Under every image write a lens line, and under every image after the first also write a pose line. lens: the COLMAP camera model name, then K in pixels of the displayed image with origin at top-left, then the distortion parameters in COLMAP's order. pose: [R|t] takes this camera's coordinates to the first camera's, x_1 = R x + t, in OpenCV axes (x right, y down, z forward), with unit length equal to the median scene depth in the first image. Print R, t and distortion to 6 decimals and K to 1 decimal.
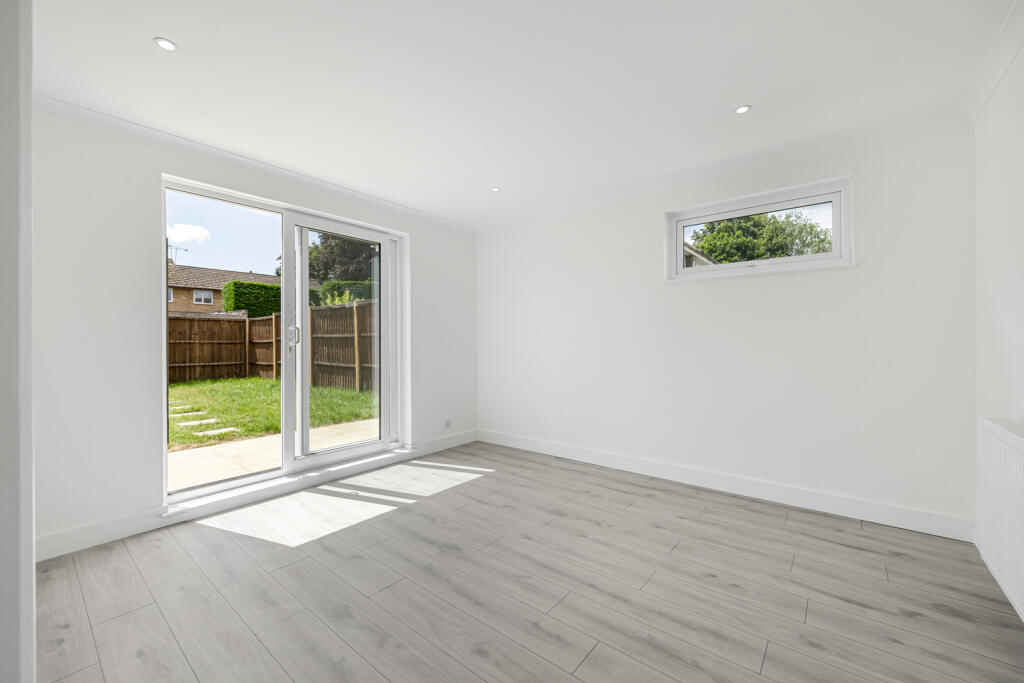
lens RADIAL K [[418.6, 0, 513.8], [0, 418.6, 342.0], [0, 0, 1]] dist [-0.005619, -0.000458]
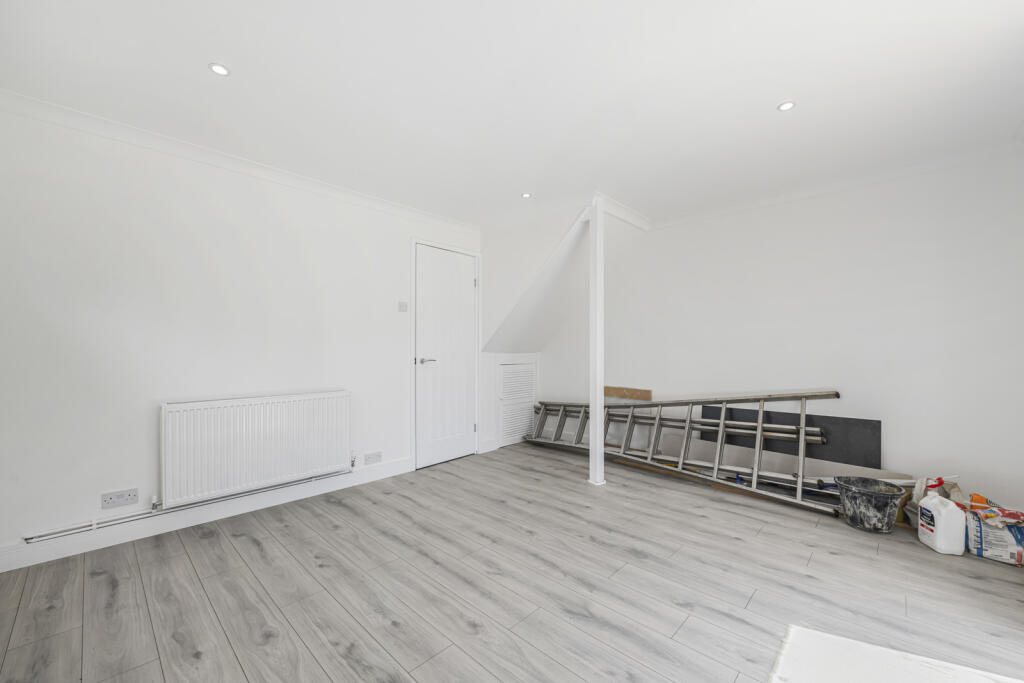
lens RADIAL K [[418.6, 0, 514.3], [0, 418.6, 346.1], [0, 0, 1]] dist [-0.005619, -0.000458]
pose [[-0.997384, 0.003126, 0.072221, -0.083561], [0.002769, 0.999983, -0.005045, -0.002460], [-0.072236, -0.004832, -0.997376, 1.633542]]
